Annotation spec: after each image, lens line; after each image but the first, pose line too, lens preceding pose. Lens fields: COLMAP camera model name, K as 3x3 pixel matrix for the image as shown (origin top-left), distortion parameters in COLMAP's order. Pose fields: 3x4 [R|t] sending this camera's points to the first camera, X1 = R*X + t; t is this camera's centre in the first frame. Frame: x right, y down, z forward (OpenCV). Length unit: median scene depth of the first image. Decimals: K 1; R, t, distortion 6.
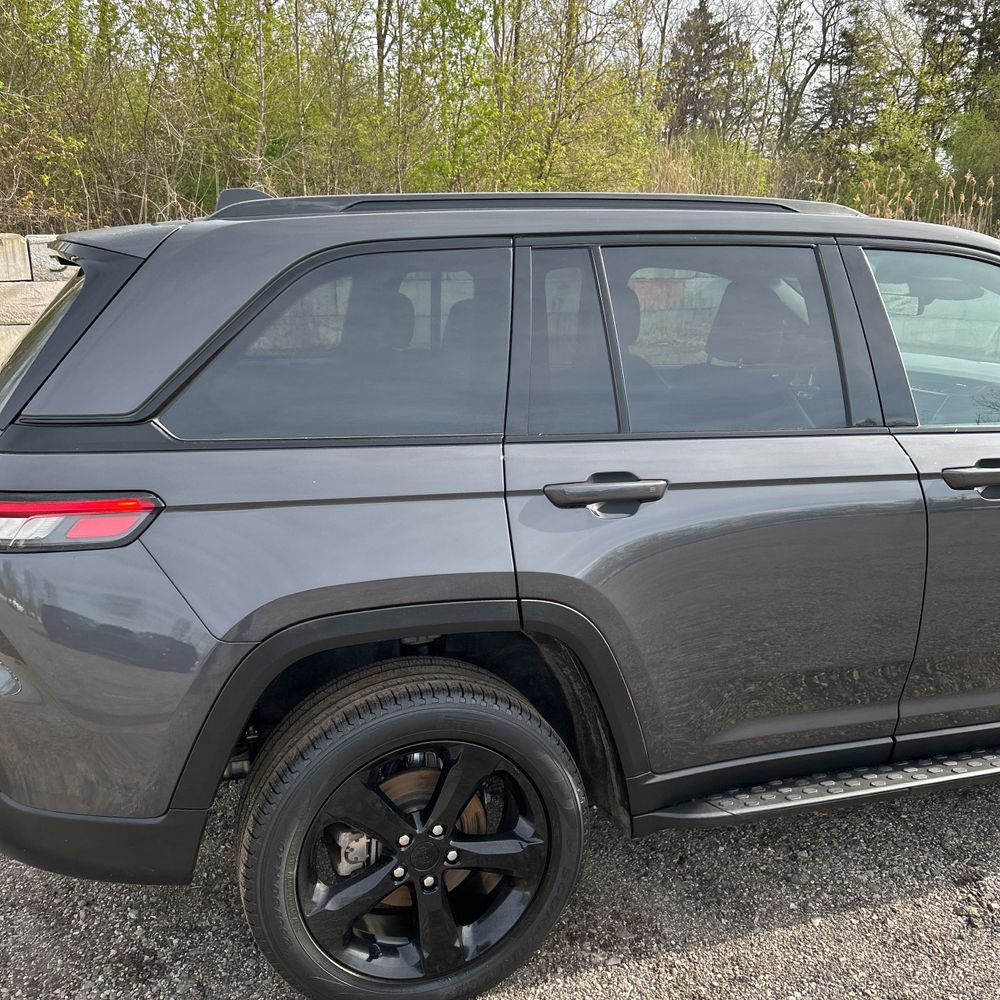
lens RADIAL K [[999.3, 0, 494.8], [0, 999.3, 500.3], [0, 0, 1]] dist [0.047981, -0.063864]
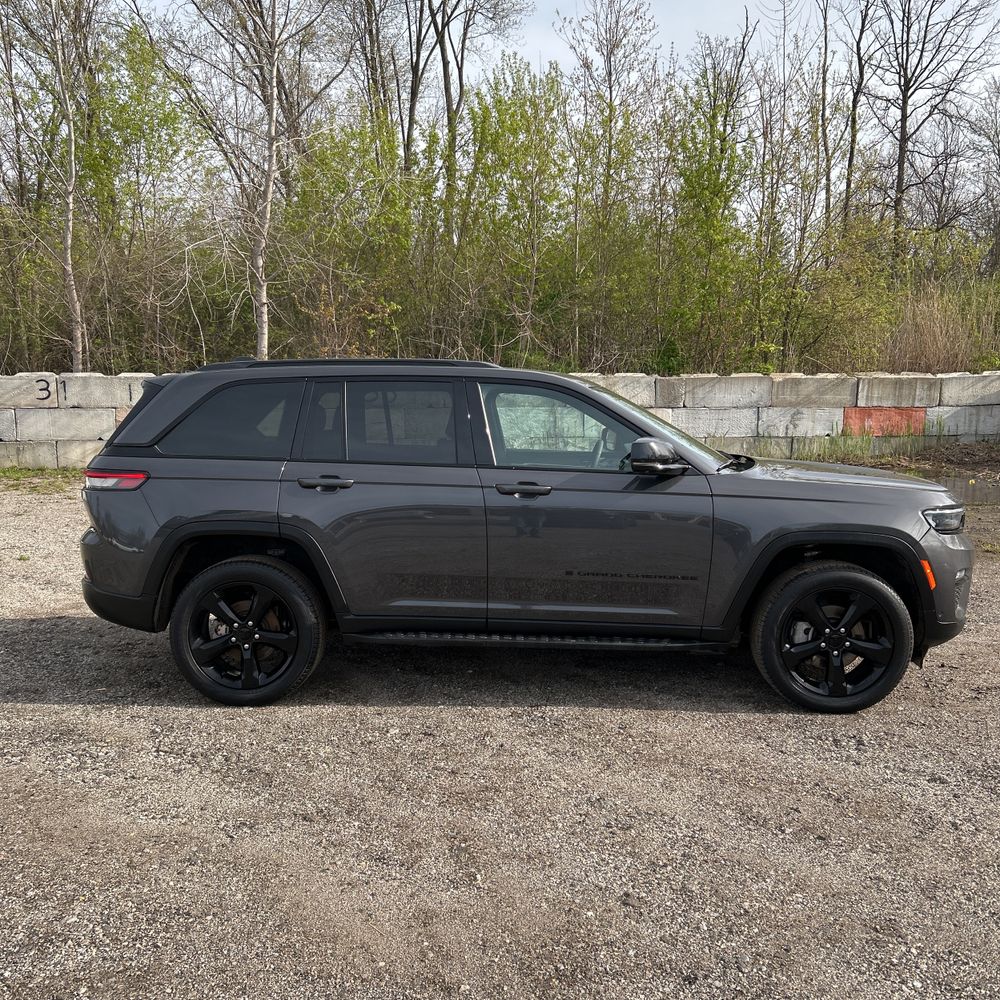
lens RADIAL K [[985.9, 0, 507.3], [0, 985.9, 502.6], [0, 0, 1]] dist [0.188605, -0.615506]
pose [[0.940864, 0.034933, -0.336979, 0.268226], [-0.076619, 0.990839, -0.111209, 0.054196], [0.330007, 0.130451, 0.934921, -0.213828]]
